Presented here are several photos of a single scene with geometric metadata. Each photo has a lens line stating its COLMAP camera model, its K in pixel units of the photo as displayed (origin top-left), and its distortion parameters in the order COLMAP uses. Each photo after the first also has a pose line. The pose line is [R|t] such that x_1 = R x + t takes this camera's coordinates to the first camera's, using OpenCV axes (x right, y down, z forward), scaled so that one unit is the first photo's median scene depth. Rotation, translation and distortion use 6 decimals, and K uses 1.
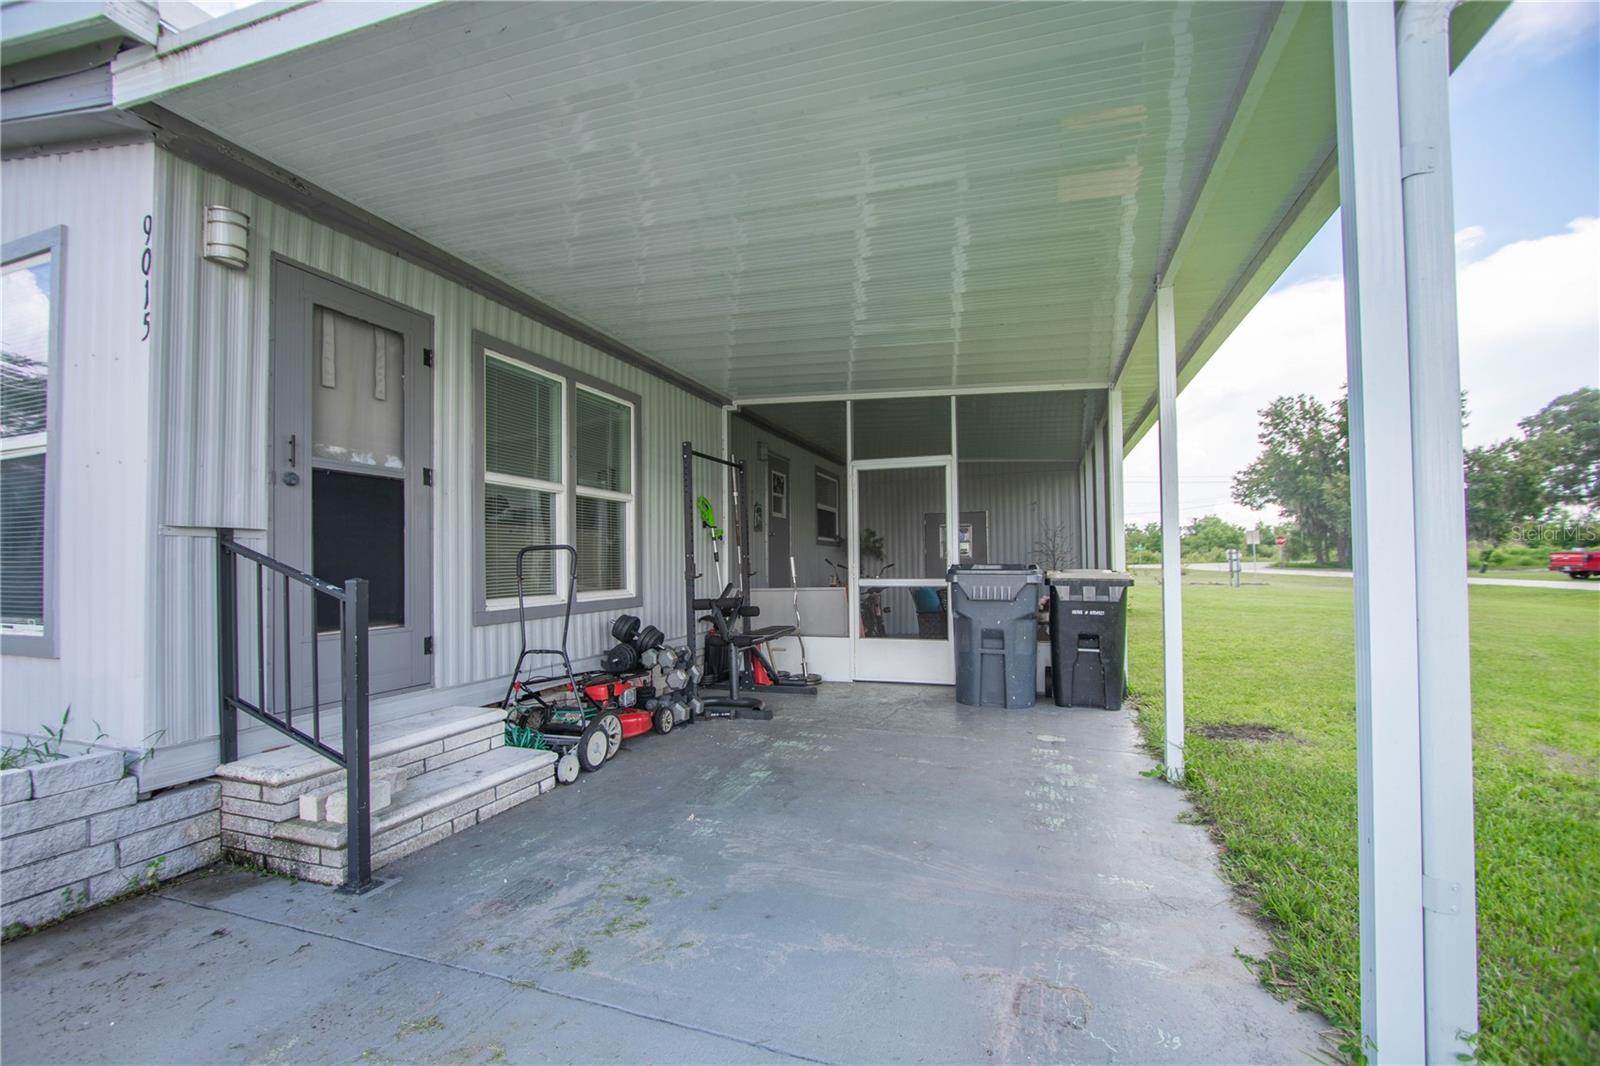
lens RADIAL K [[699.0, 0, 772.6], [0, 699.0, 549.7], [0, 0, 1]] dist [-0.016727, 0.002054]
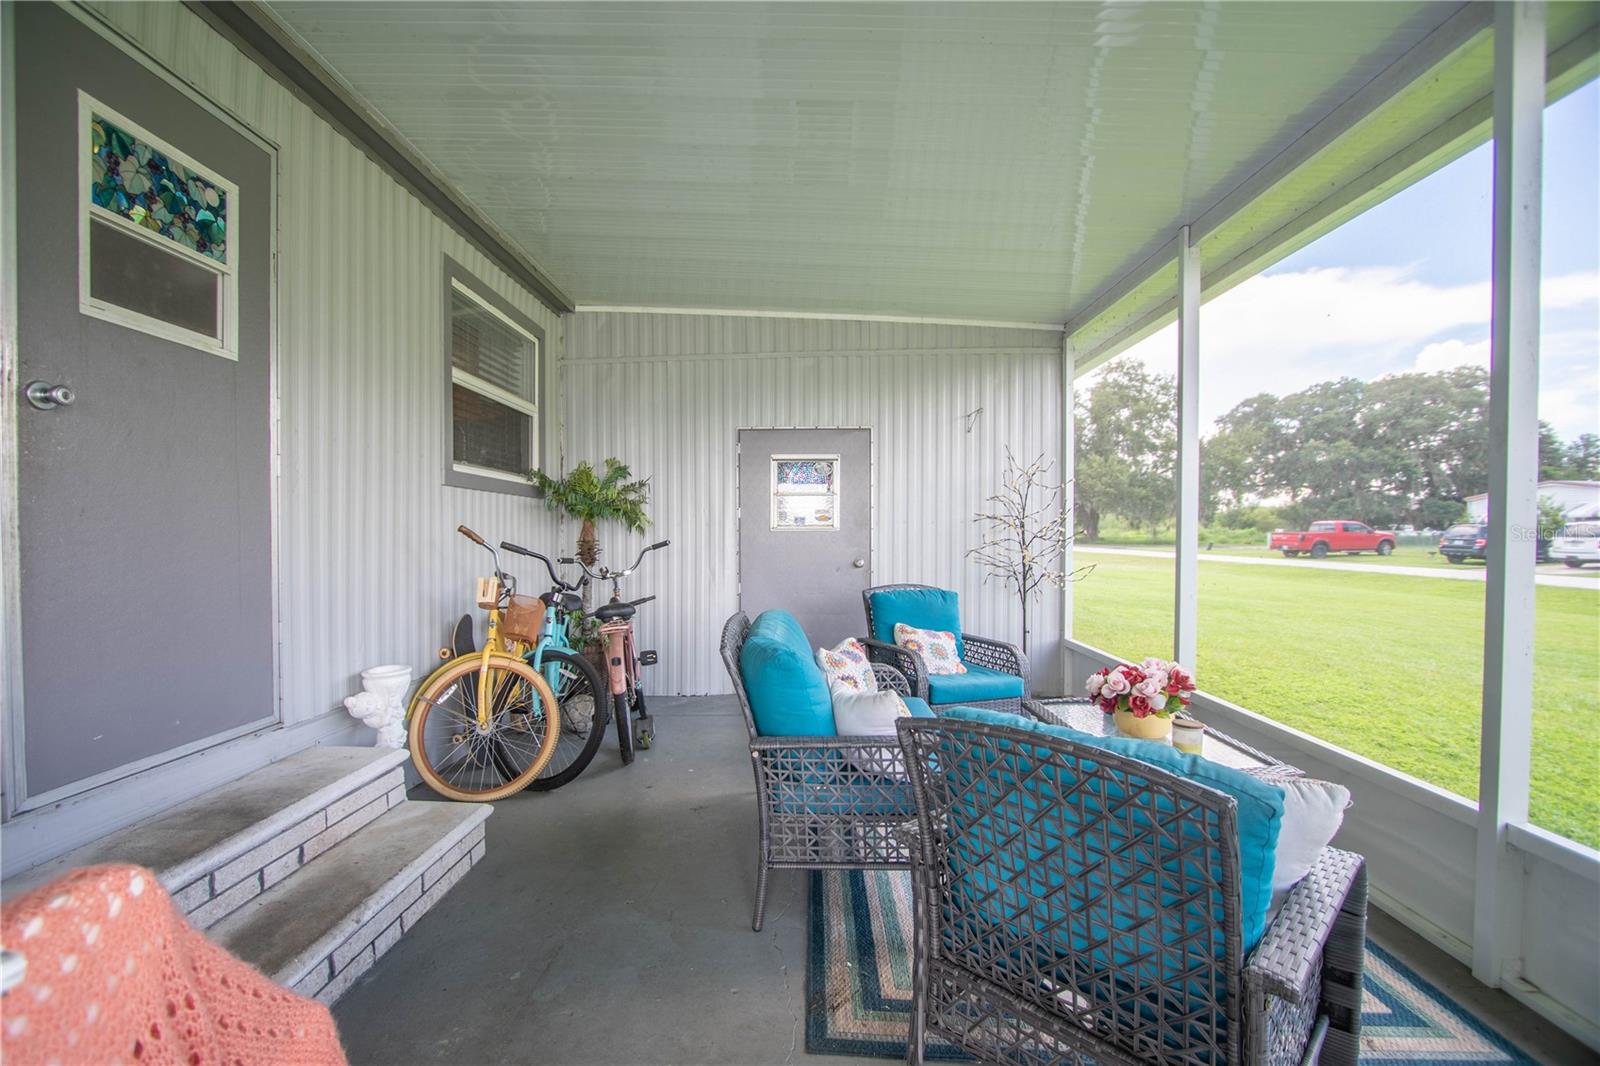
lens RADIAL K [[699.0, 0, 774.0], [0, 699.0, 548.1], [0, 0, 1]] dist [-0.016727, 0.002054]
pose [[0.951135, 0.007419, 0.308688, 0.224120], [-0.020092, 0.999080, 0.037898, 0.015957], [-0.308122, -0.042248, 0.950408, 1.243155]]
